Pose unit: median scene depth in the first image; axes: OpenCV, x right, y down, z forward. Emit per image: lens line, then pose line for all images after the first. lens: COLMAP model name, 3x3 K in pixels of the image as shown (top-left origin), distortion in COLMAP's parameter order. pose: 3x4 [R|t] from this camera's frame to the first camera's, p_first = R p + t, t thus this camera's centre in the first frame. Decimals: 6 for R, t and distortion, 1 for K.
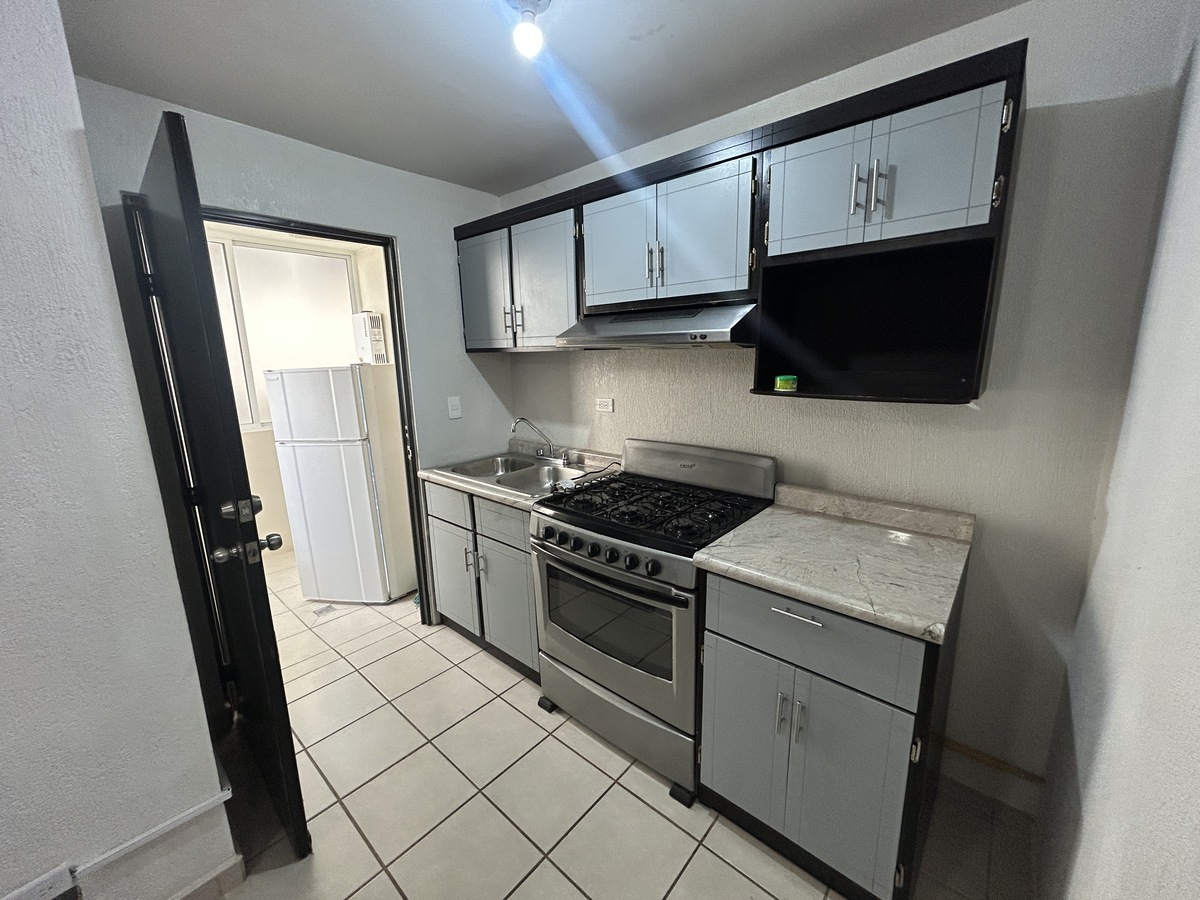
lens RADIAL K [[482.5, 0, 592.1], [0, 482.5, 447.4], [0, 0, 1]] dist [-0.002883, 0.001274]
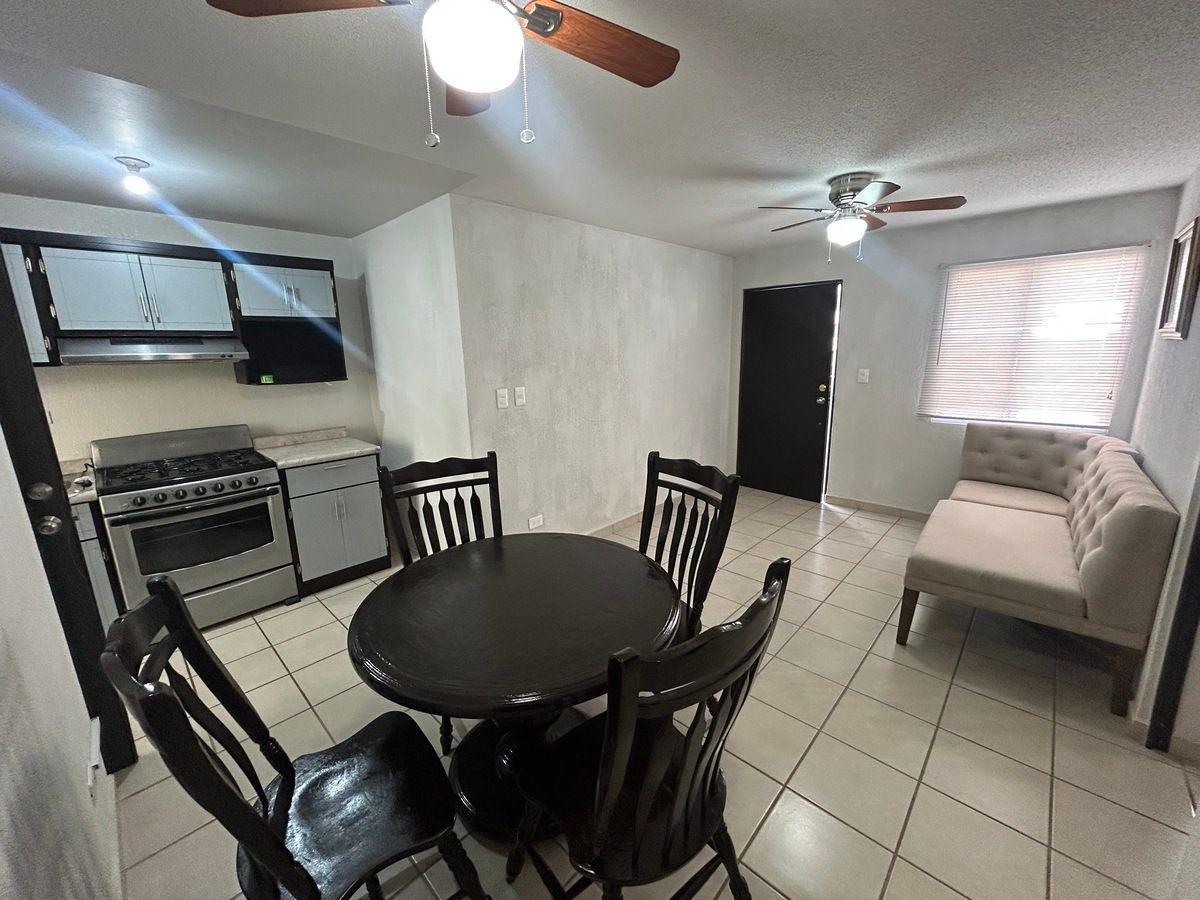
lens RADIAL K [[482.5, 0, 598.4], [0, 482.5, 451.2], [0, 0, 1]] dist [-0.002883, 0.001274]
pose [[0.040946, -0.189011, 0.981121, -1.241571], [0.219866, 0.959580, 0.175685, 0.084168], [-0.974670, 0.208521, 0.080848, -0.352581]]
